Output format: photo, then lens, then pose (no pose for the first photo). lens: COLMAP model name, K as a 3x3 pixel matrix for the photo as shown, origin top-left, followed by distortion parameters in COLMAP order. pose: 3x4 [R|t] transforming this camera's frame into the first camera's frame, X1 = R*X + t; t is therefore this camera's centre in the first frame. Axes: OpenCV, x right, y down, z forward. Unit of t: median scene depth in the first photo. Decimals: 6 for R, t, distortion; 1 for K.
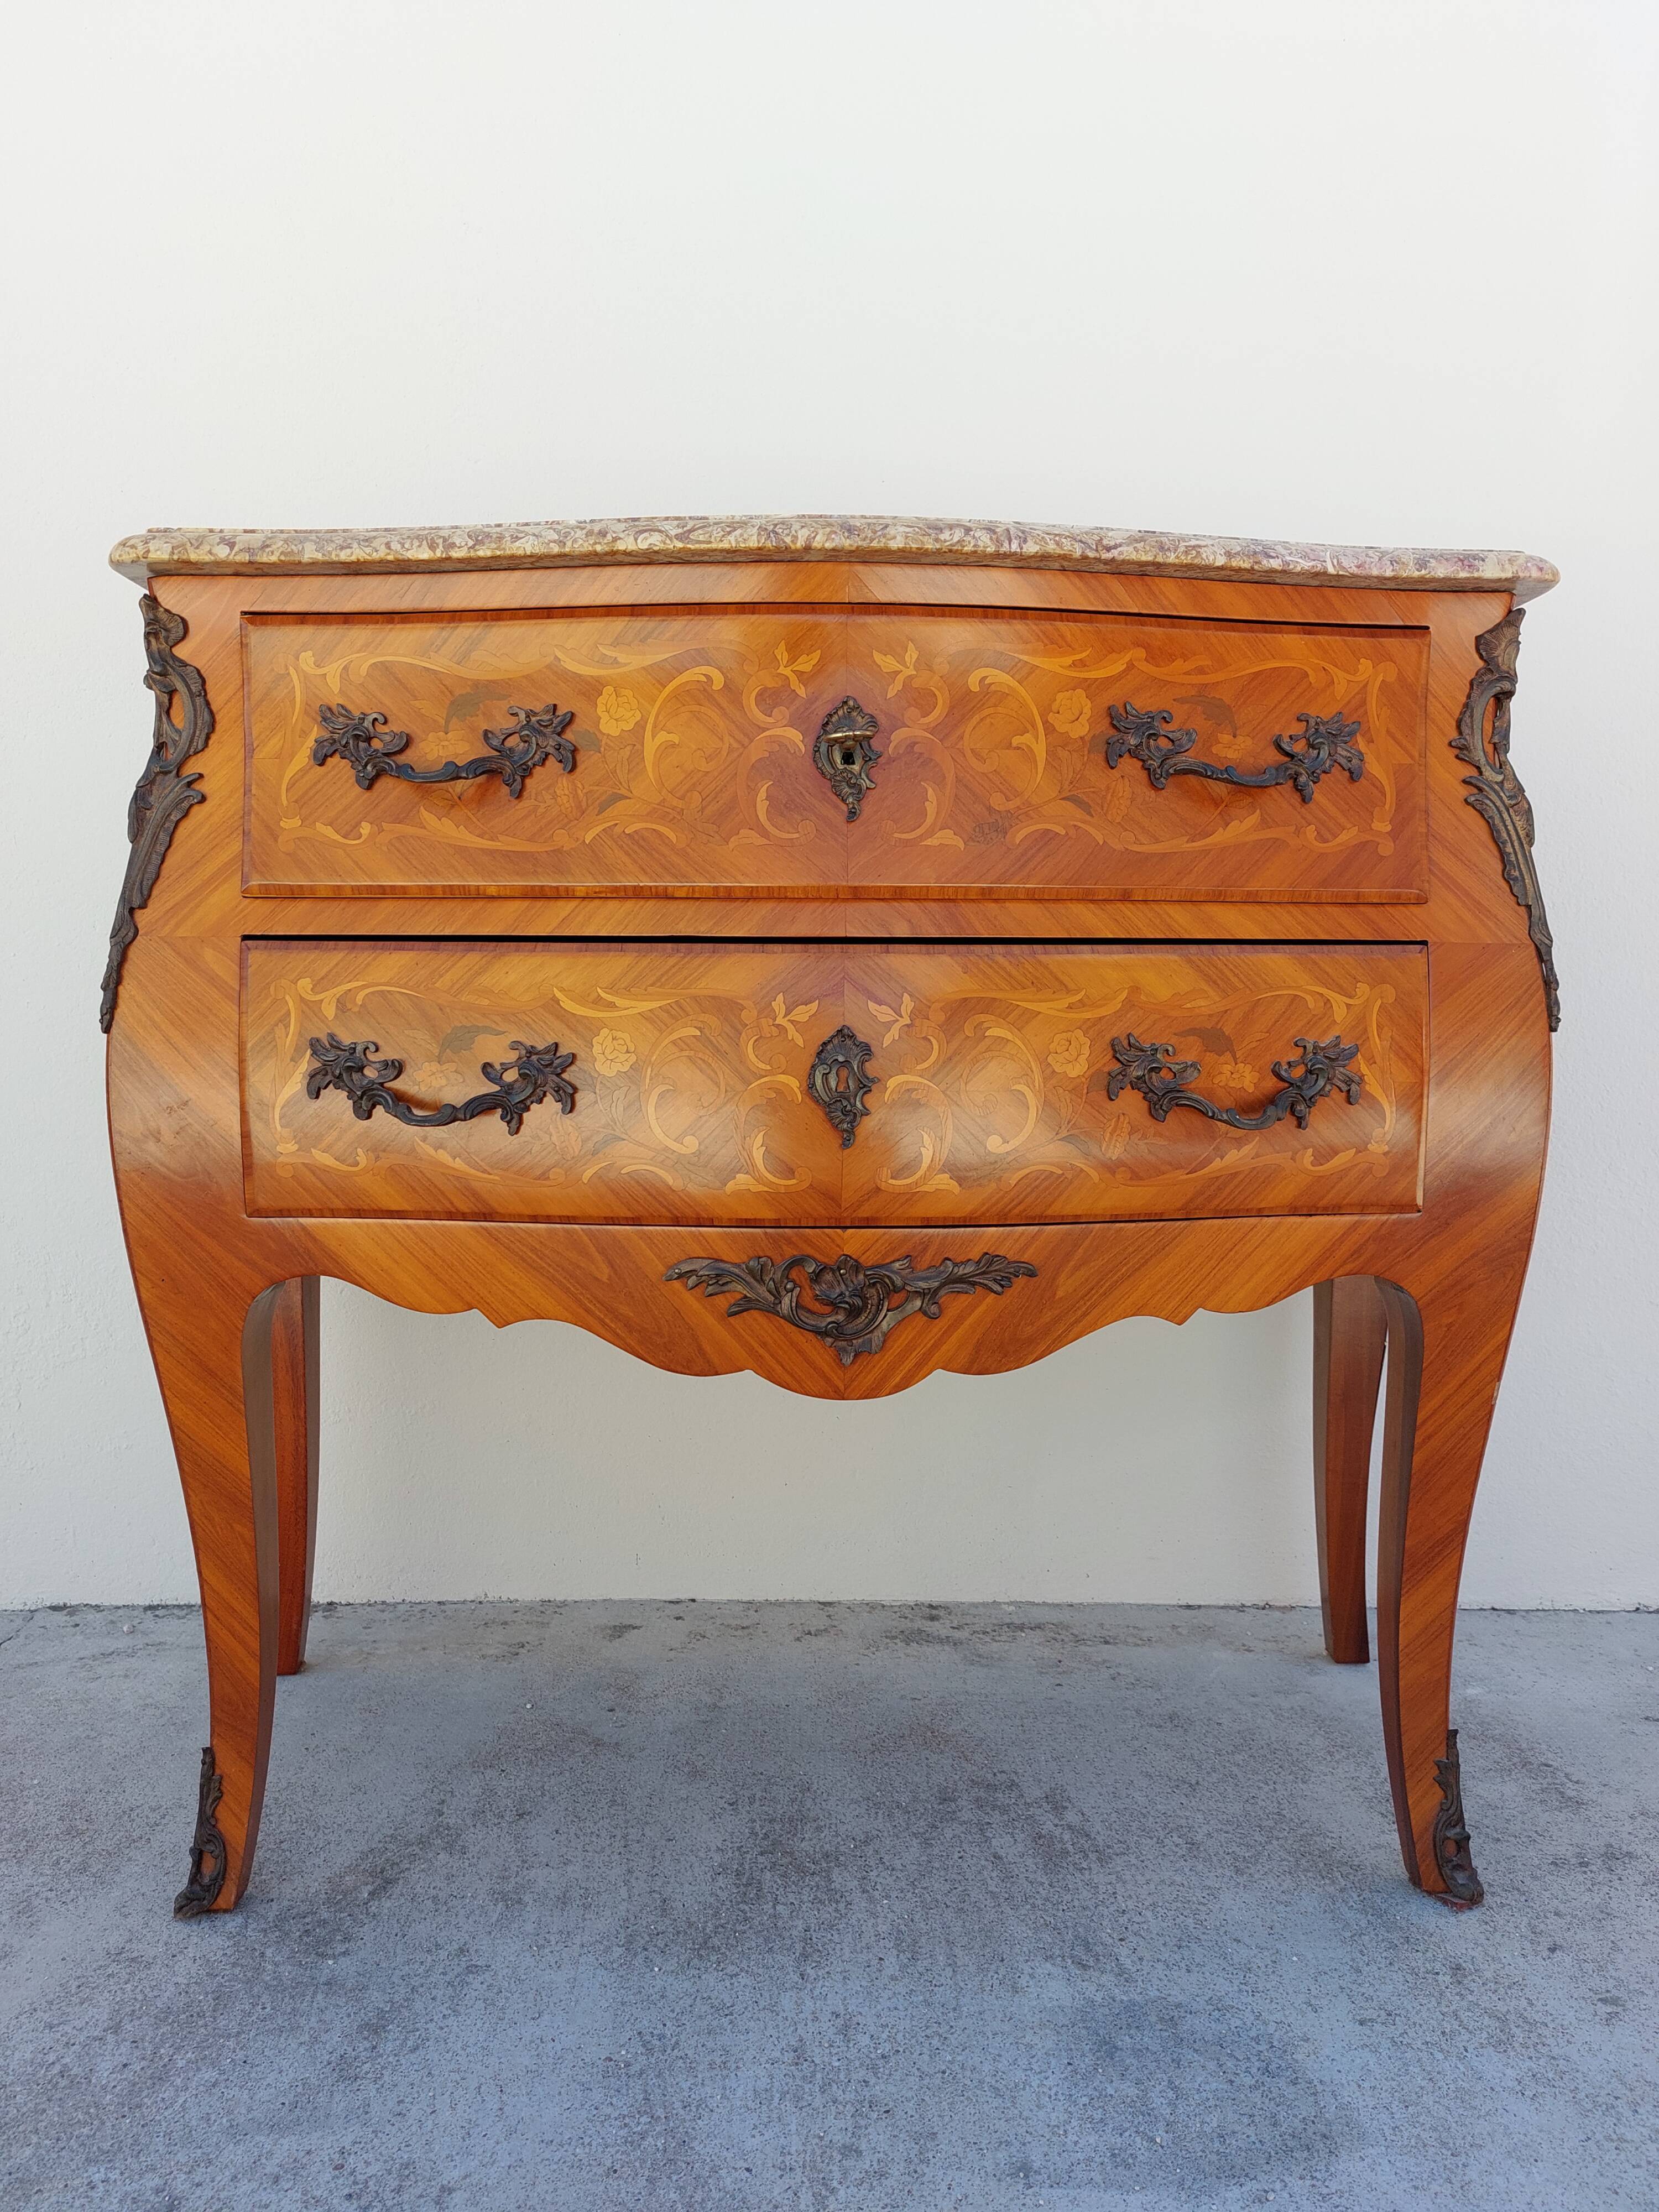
lens RADIAL K [[1584.4, 0, 842.9], [0, 1584.4, 1122.6], [0, 0, 1]] dist [0.067119, -0.071941]
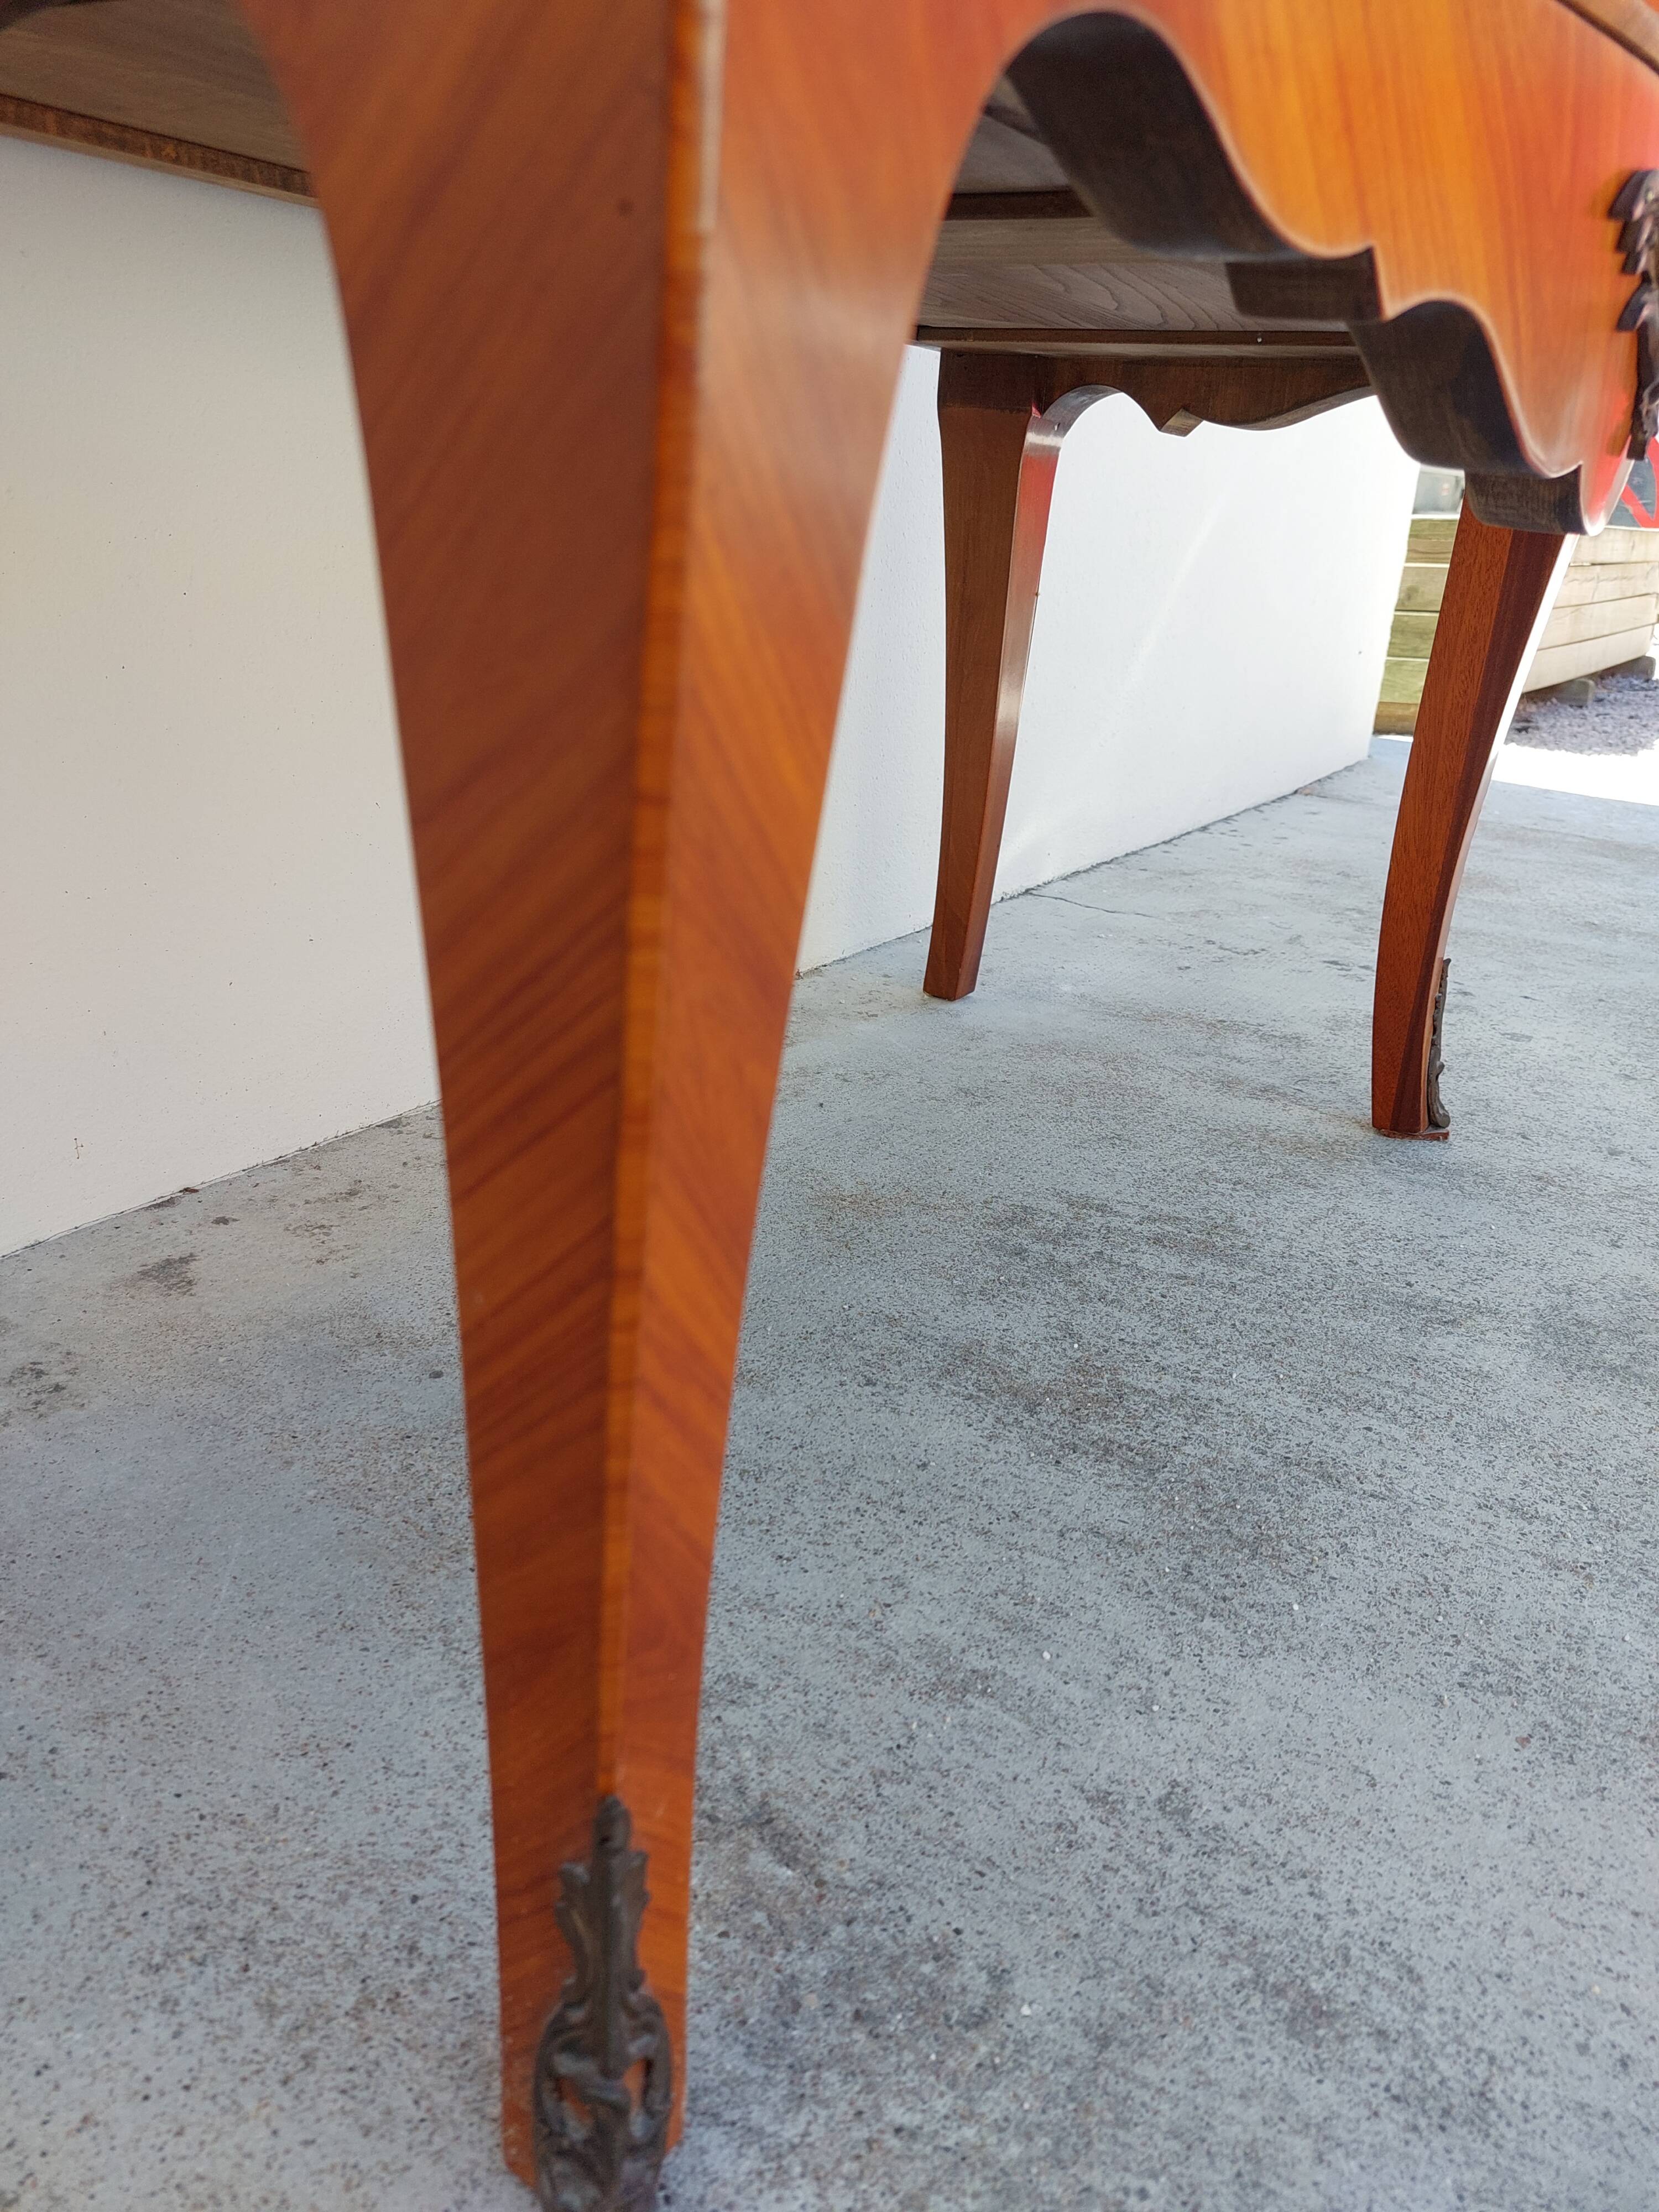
lens RADIAL K [[1592.6, 0, 821.2], [0, 1592.6, 1108.0], [0, 0, 1]] dist [0.079312, -0.099012]
pose [[0.547250, -0.272731, 0.791287, -0.628224], [0.018879, 0.949201, 0.314103, 0.180999], [-0.836756, -0.156954, 0.524599, 0.891738]]
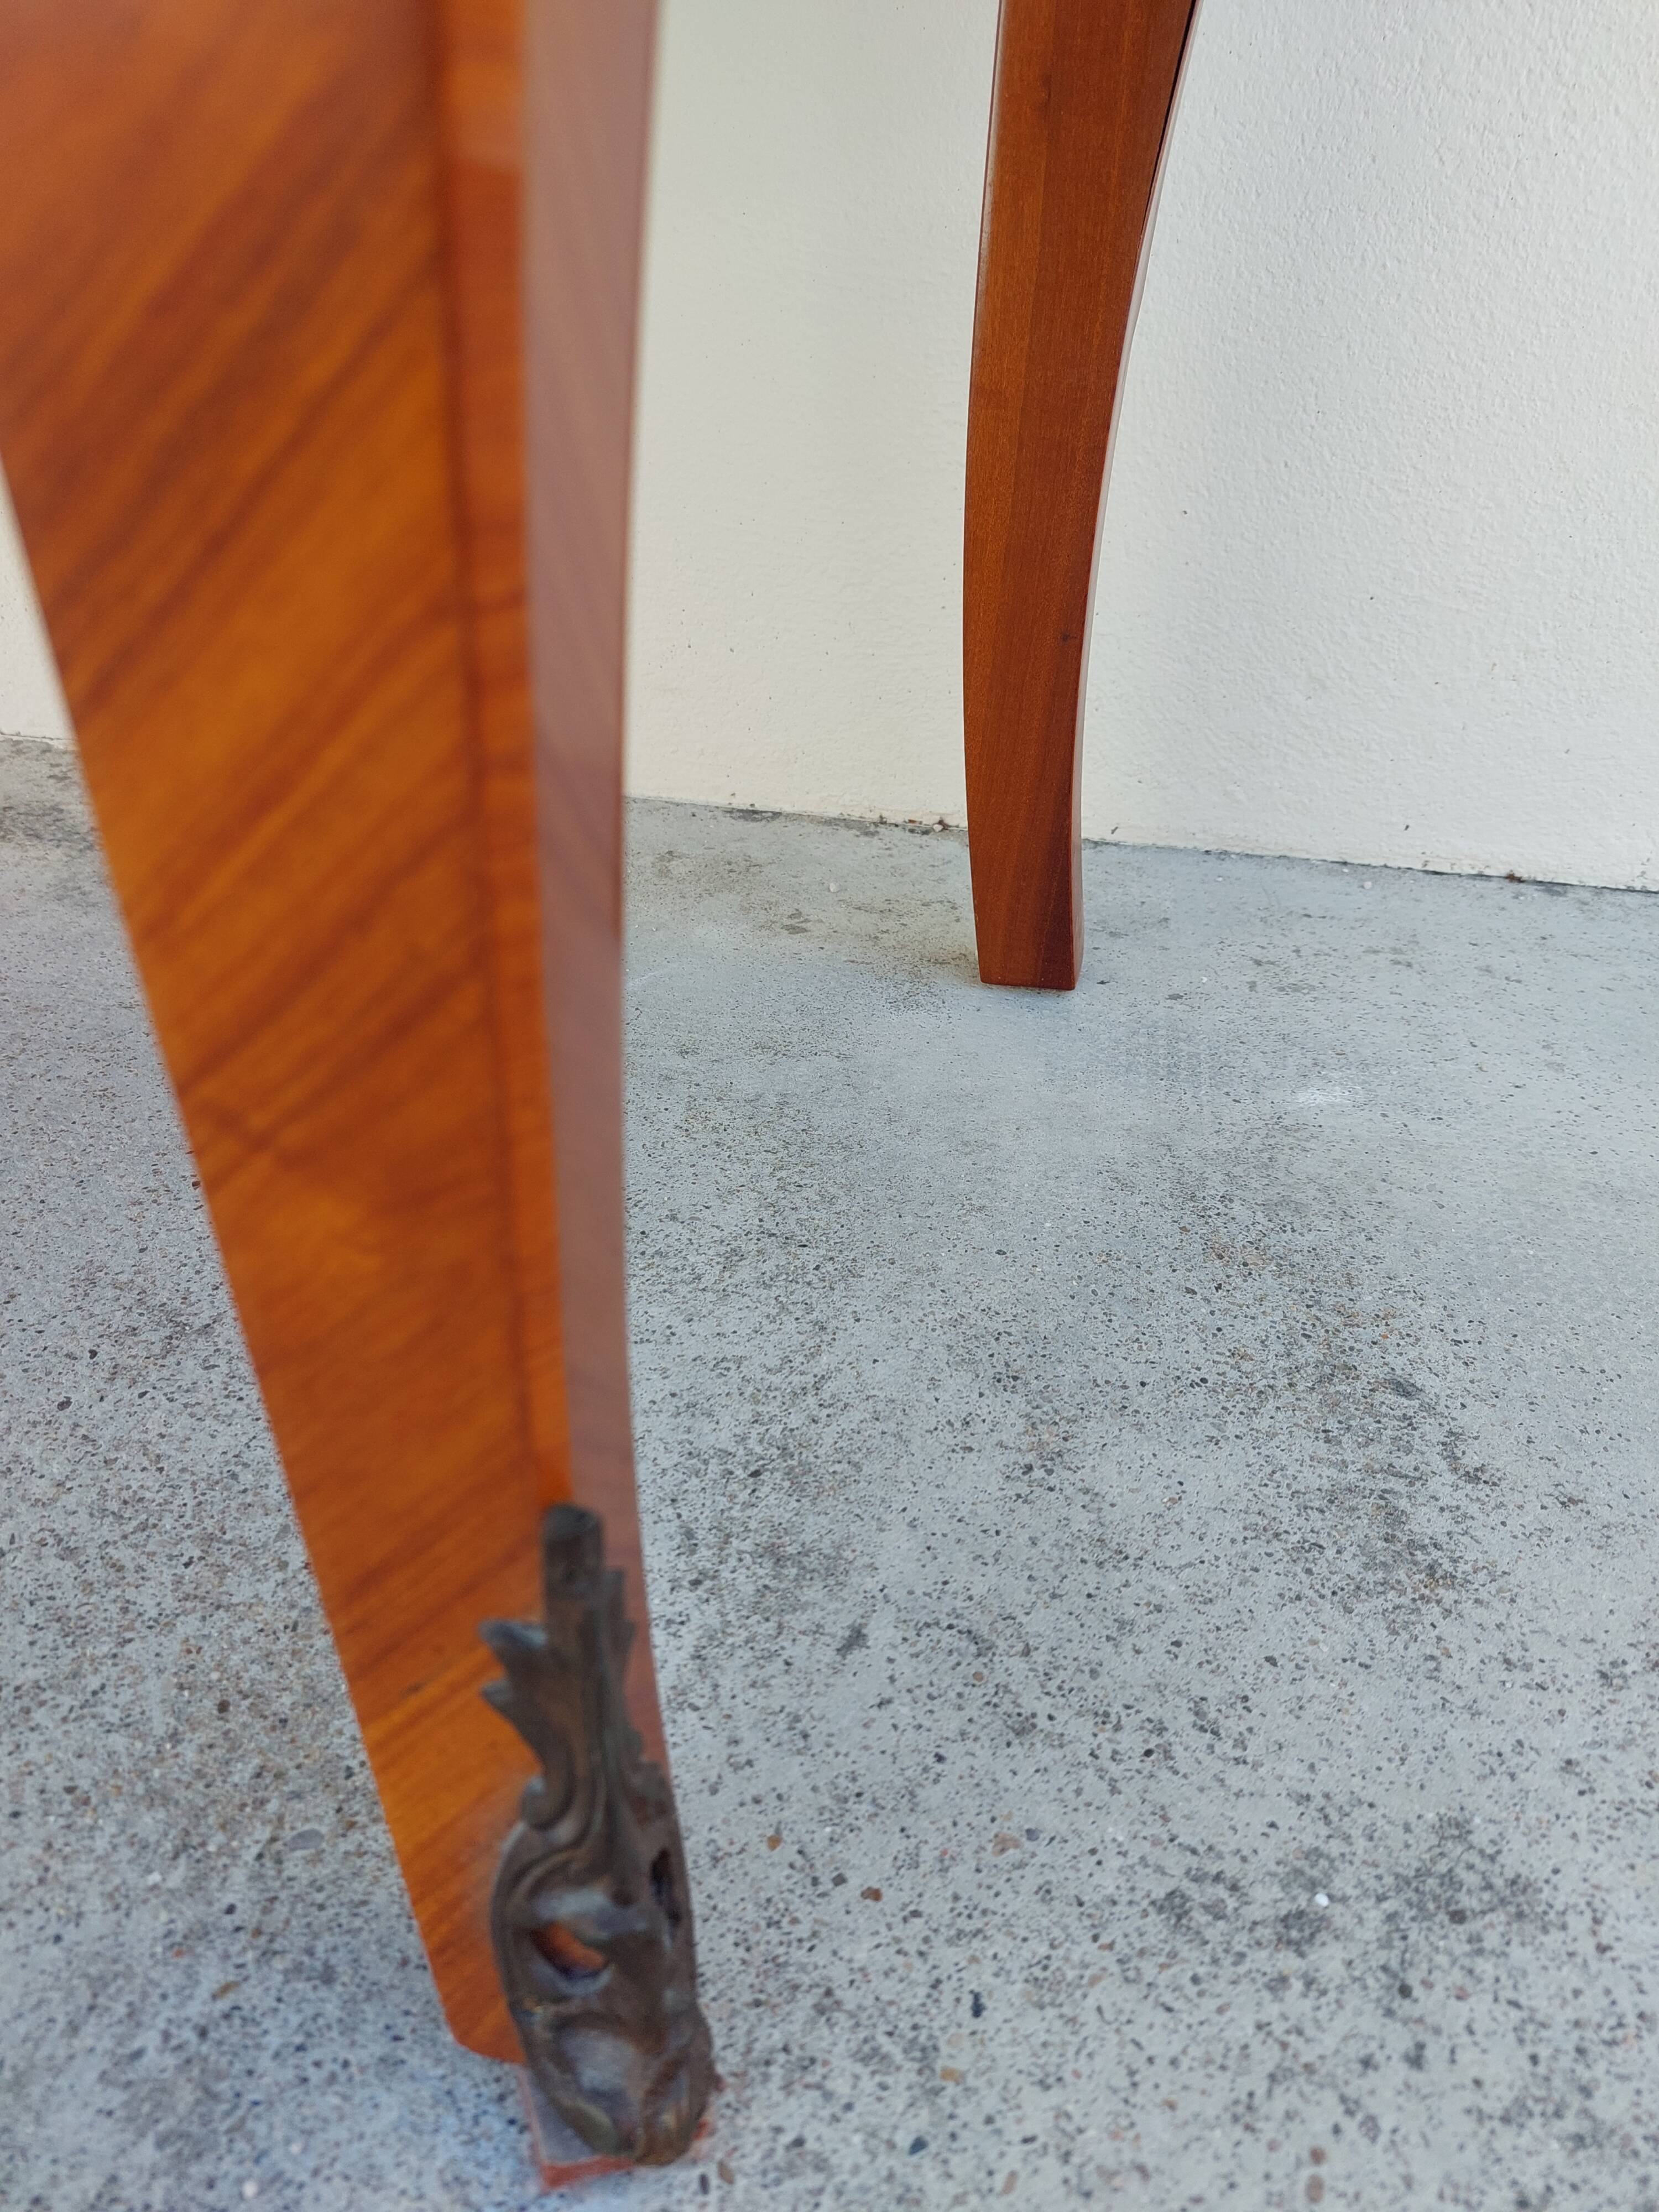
lens RADIAL K [[1615.7, 0, 818.4], [0, 1615.7, 1110.2], [0, 0, 1]] dist [0.062981, -0.083922]
pose [[0.987022, 0.108443, -0.118436, 0.470204], [-0.041619, 0.885088, 0.463559, 0.282634], [0.155096, -0.452614, 0.878115, 0.962666]]
